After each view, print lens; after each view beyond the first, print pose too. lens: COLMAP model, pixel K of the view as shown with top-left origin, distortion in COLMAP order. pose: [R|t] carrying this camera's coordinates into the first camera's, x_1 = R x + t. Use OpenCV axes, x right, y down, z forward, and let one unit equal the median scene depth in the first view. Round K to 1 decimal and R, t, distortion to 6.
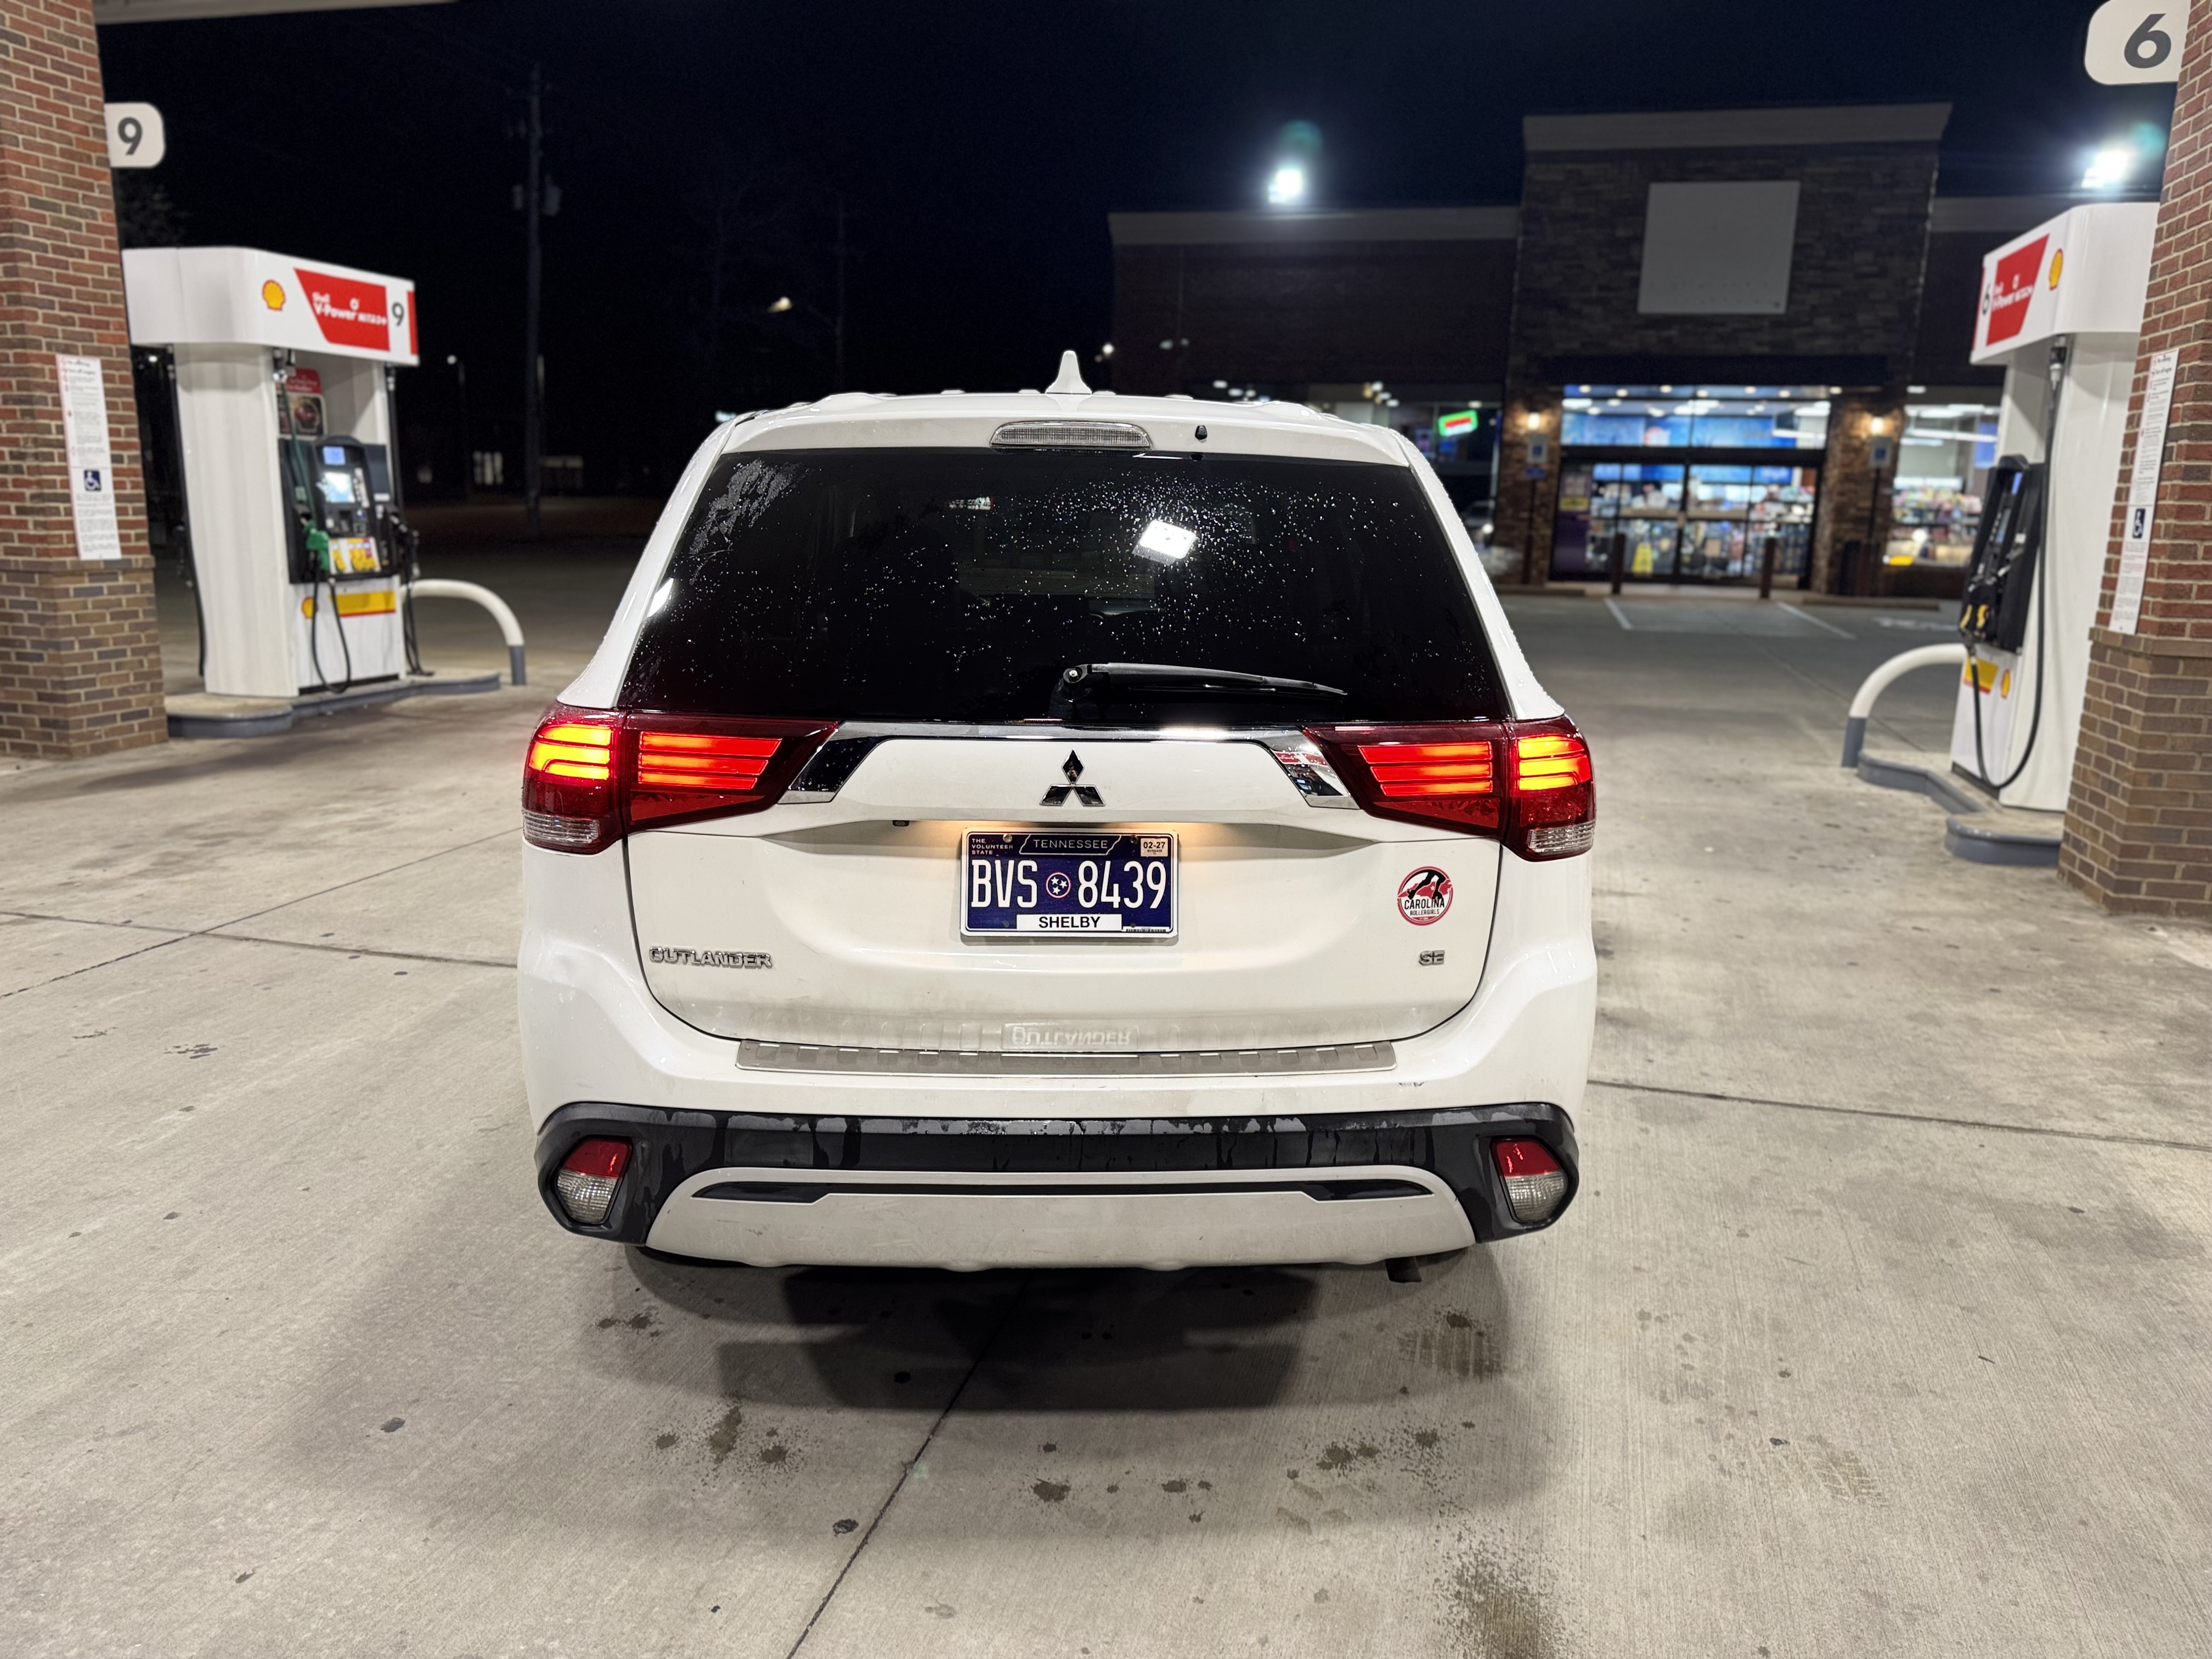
lens RADIAL K [[1572.4, 0, 1106.8], [0, 1572.4, 827.1], [0, 0, 1]] dist [0.046776, -0.057098]
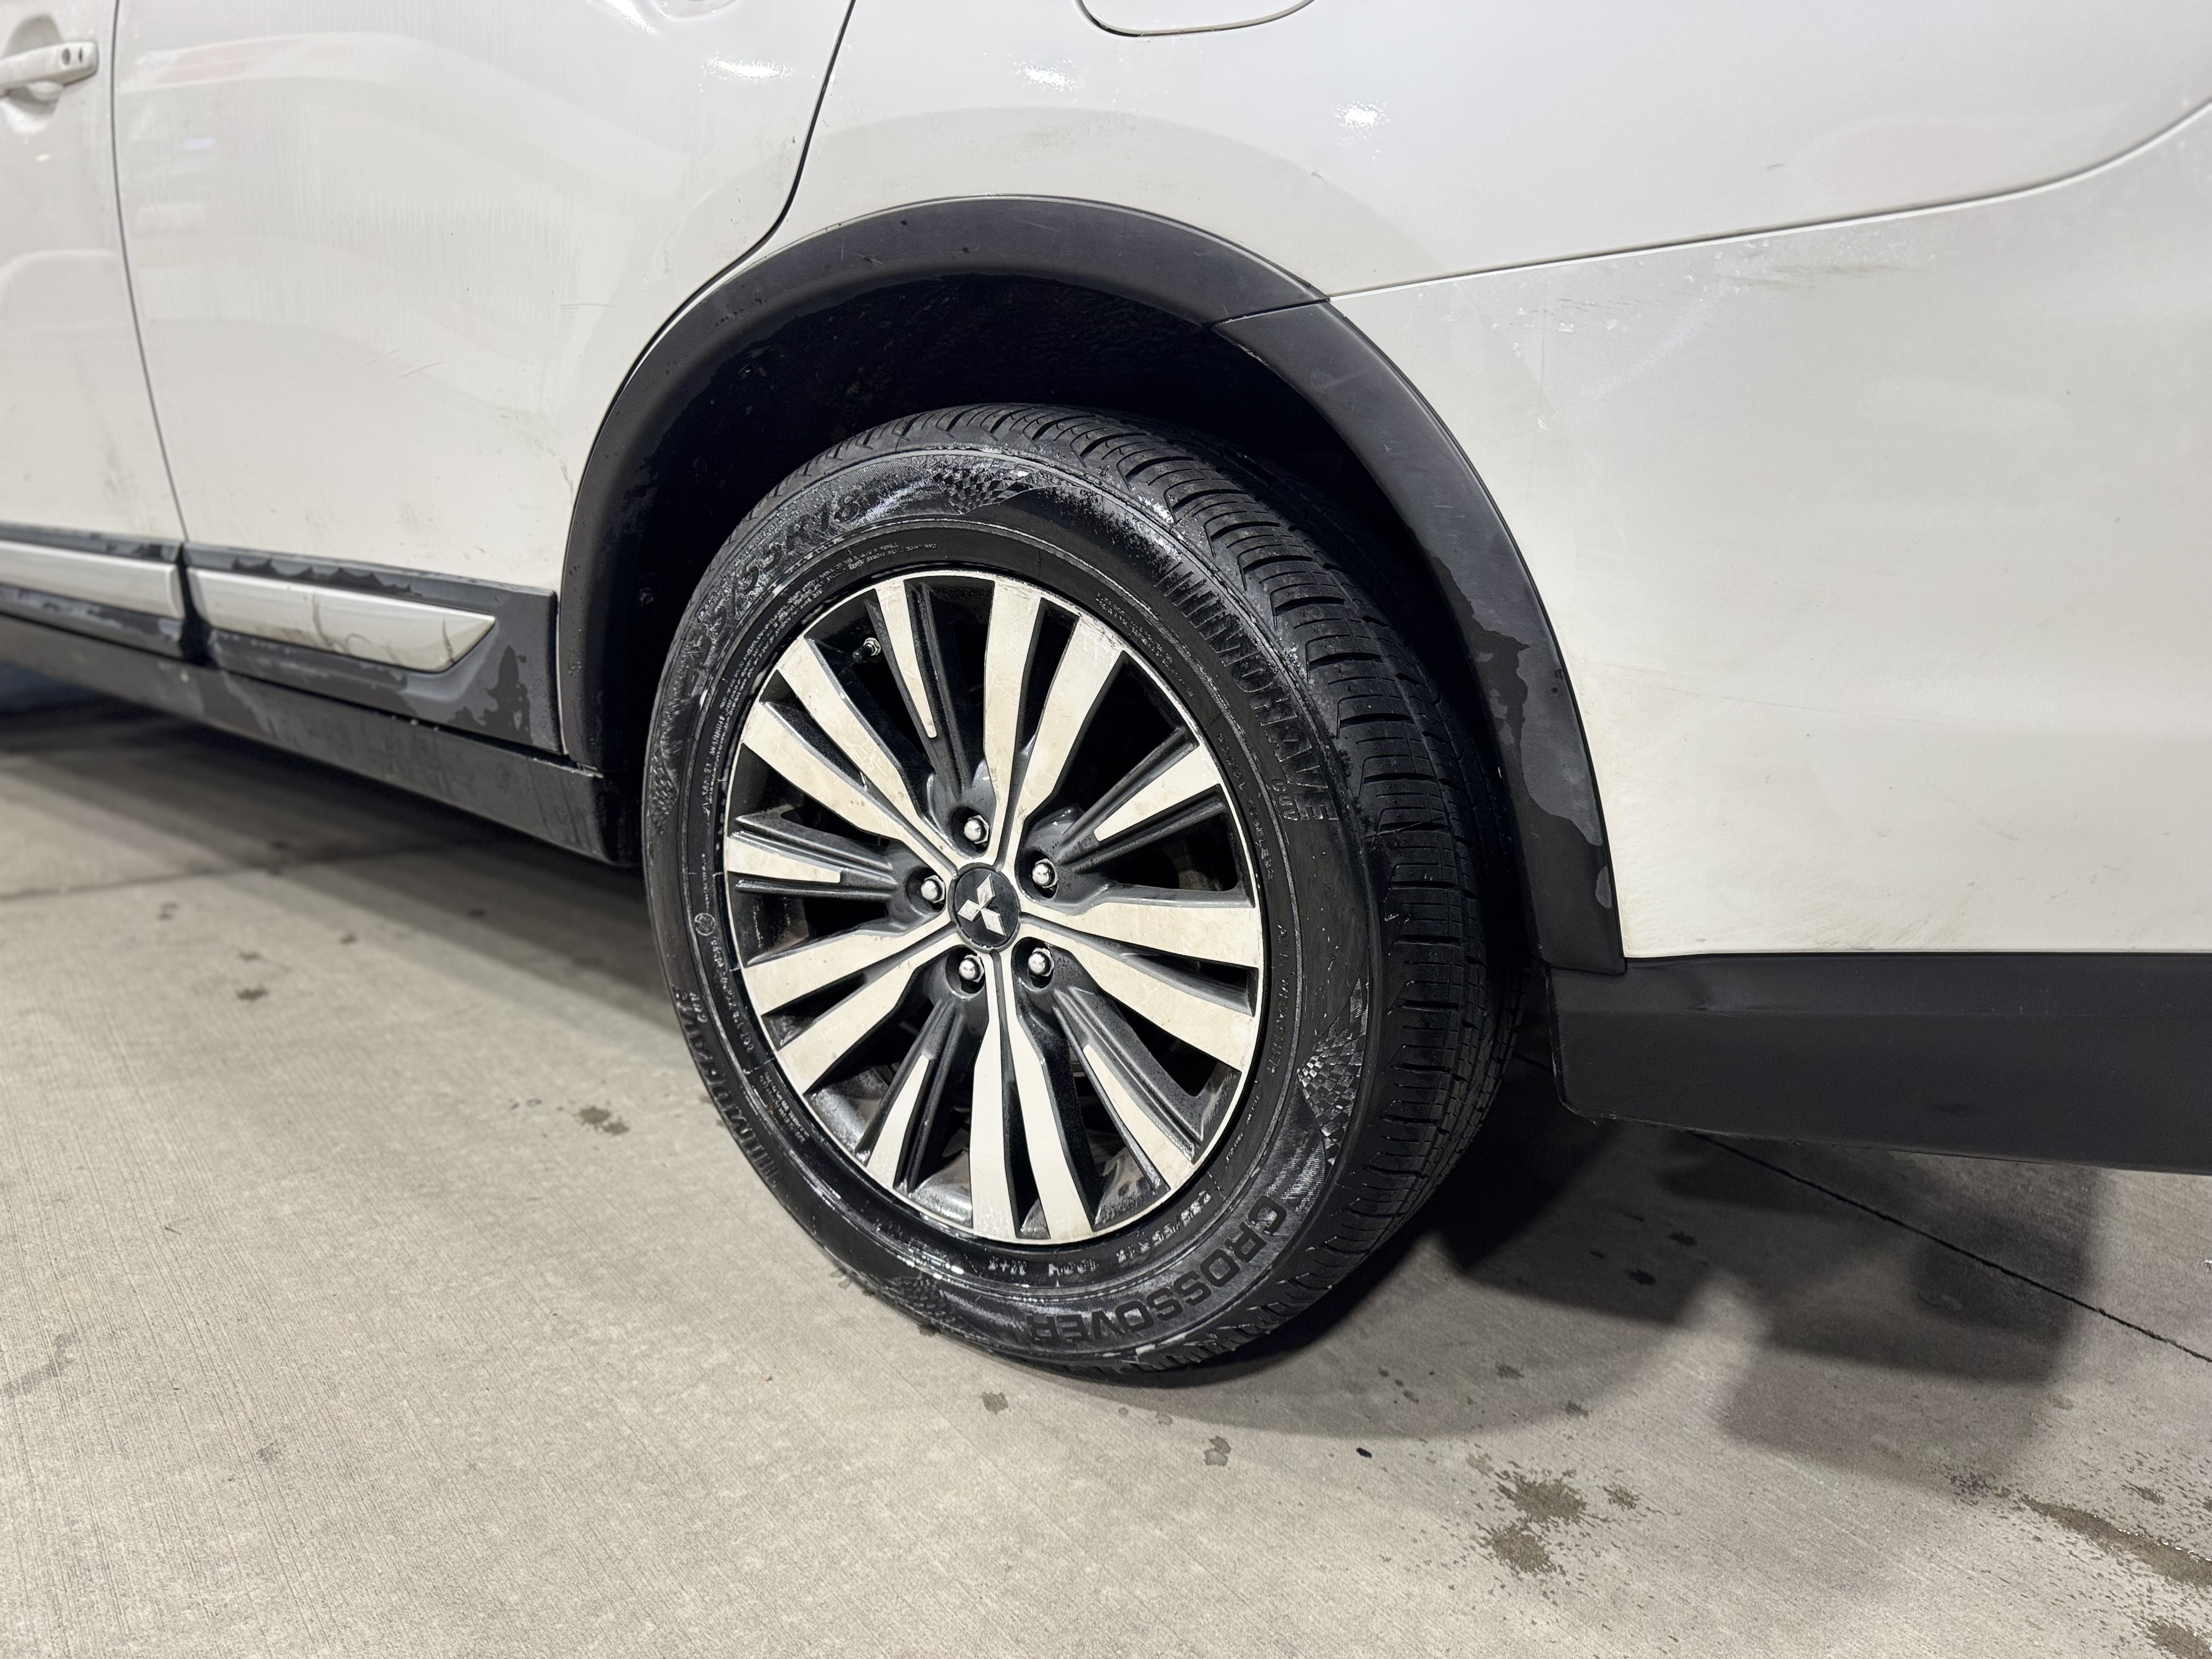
lens RADIAL K [[1572.4, 0, 1074.5], [0, 1572.4, 825.1], [0, 0, 1]] dist [0.046776, -0.057098]
pose [[0.602750, -0.197402, 0.773127, -0.357997], [0.109535, 0.980213, 0.164880, 0.045288], [-0.790376, -0.014697, 0.612446, 0.492205]]
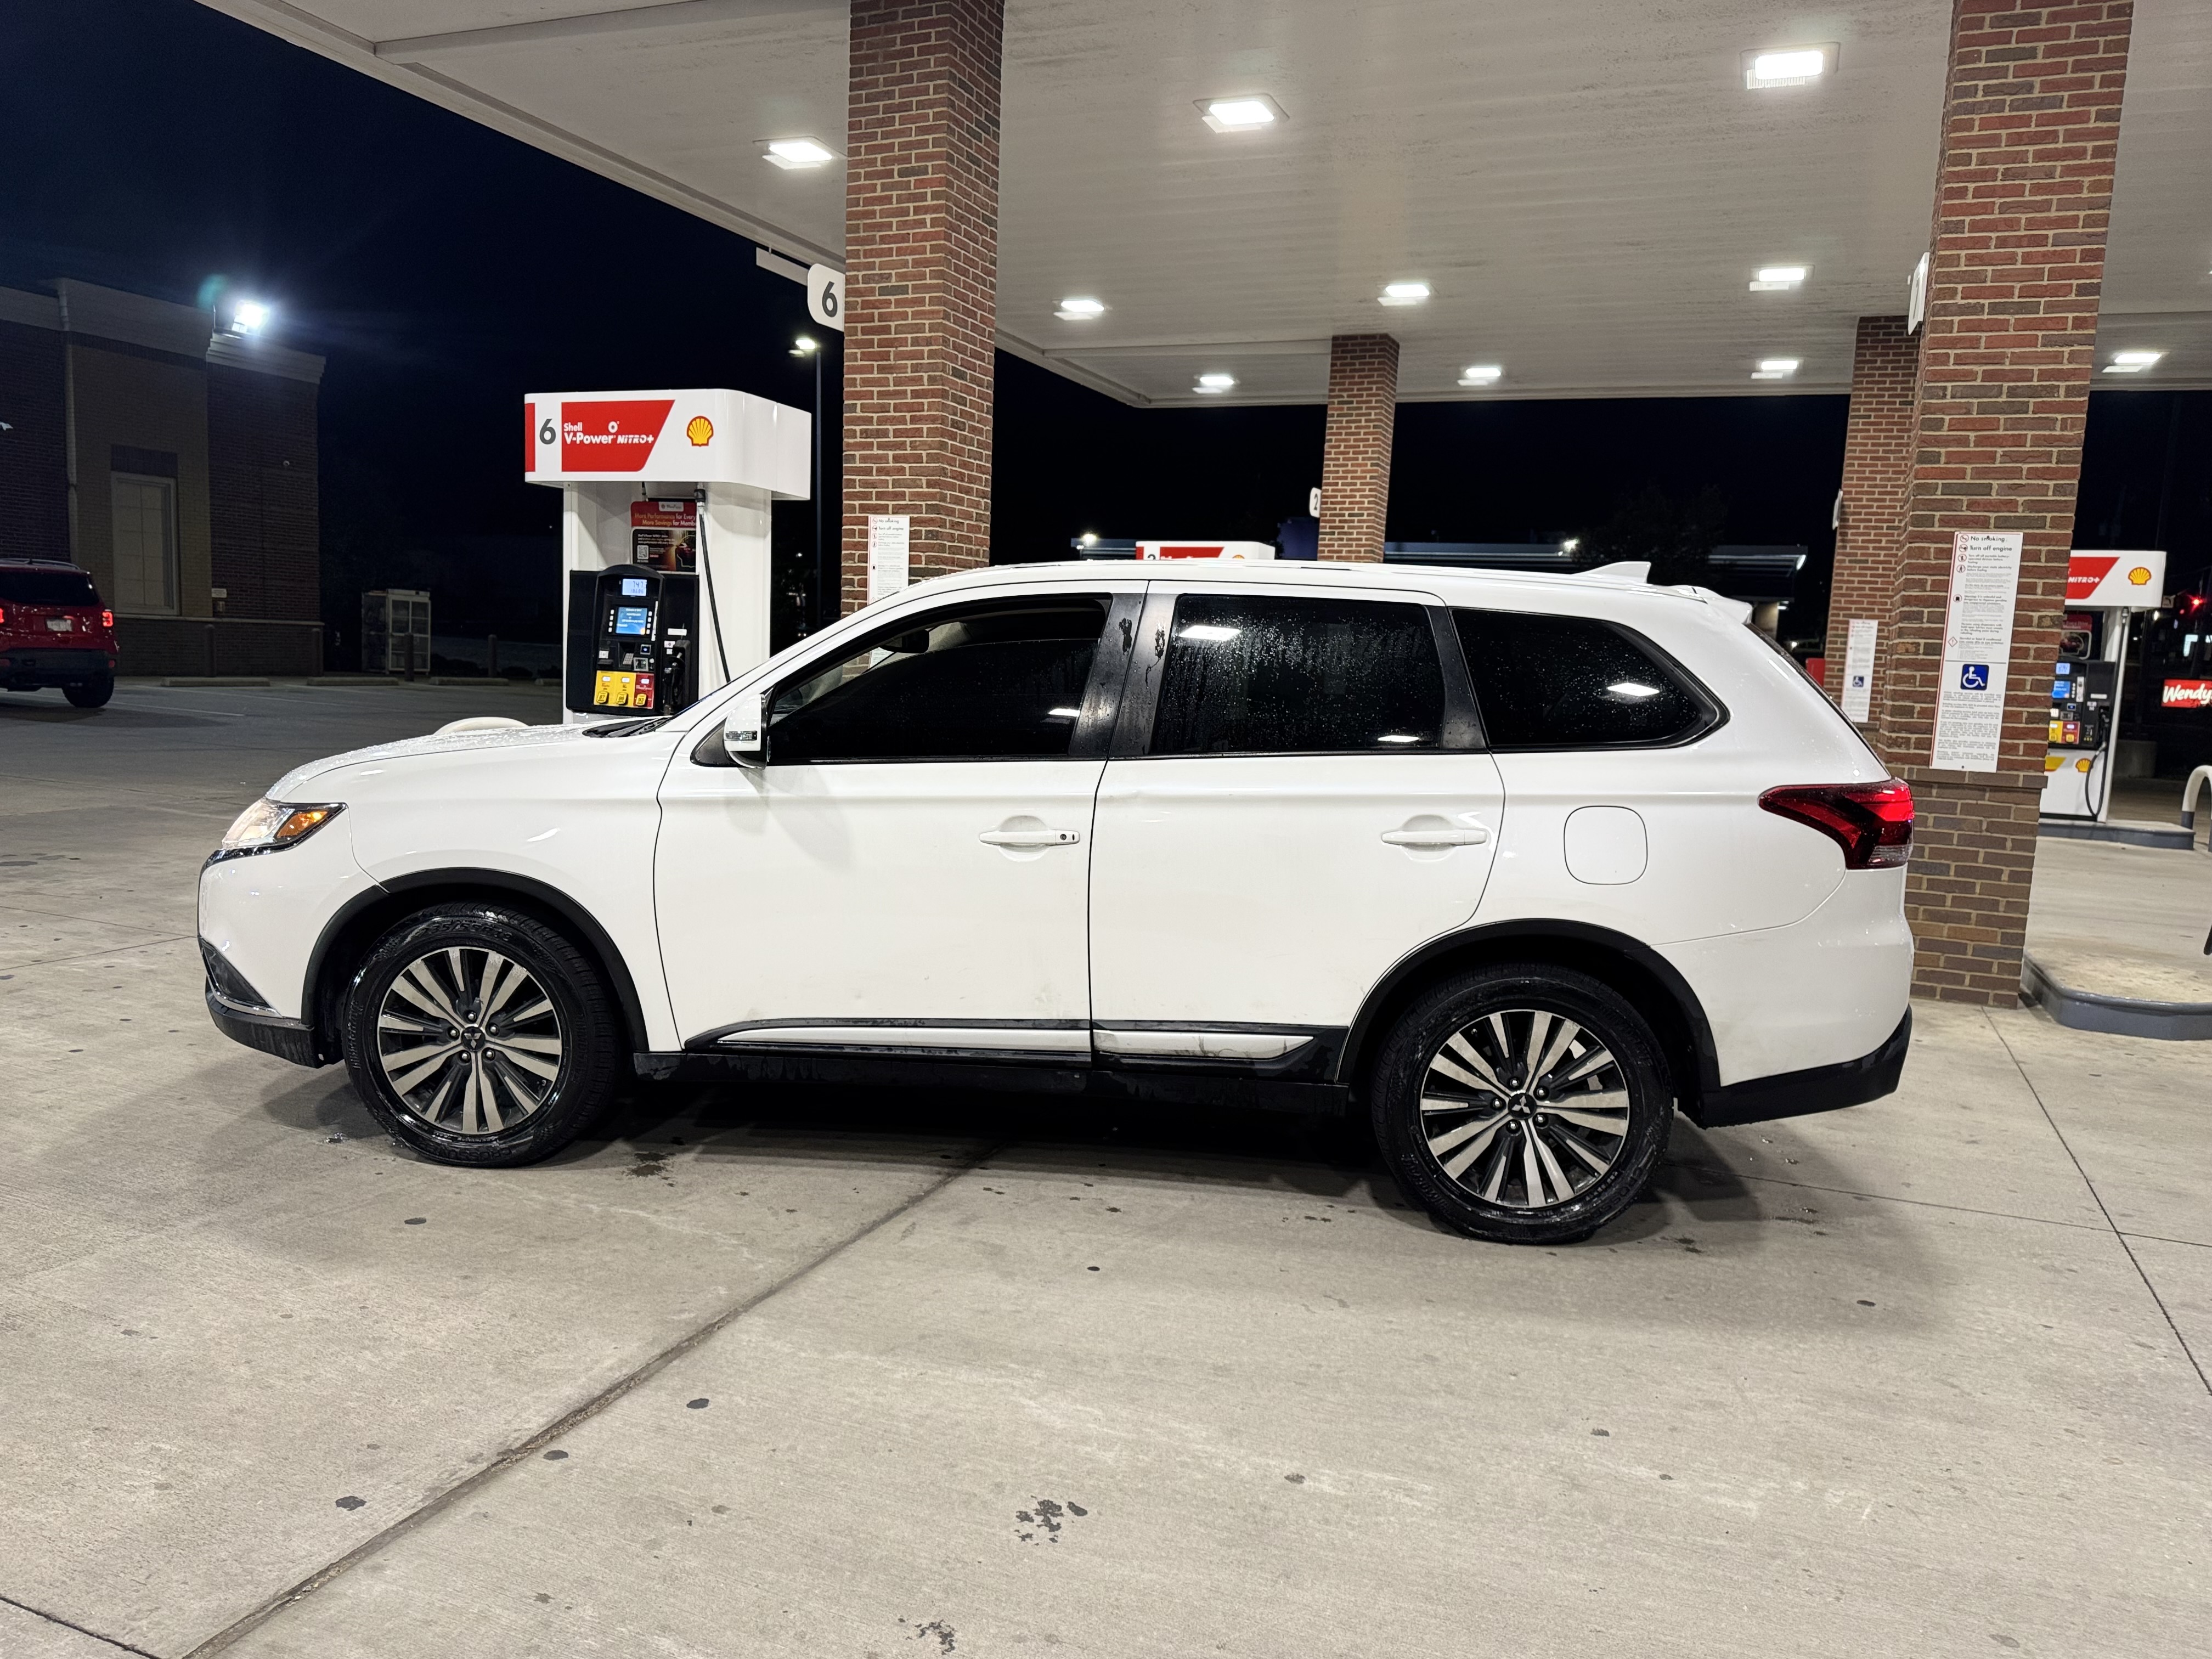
lens RADIAL K [[1572.4, 0, 1094.3], [0, 1572.4, 821.6], [0, 0, 1]] dist [0.046776, -0.057098]
pose [[0.137988, -0.129420, 0.981942, -0.964335], [0.163617, 0.980783, 0.106275, -0.160494], [-0.976826, 0.145998, 0.156512, 0.708277]]
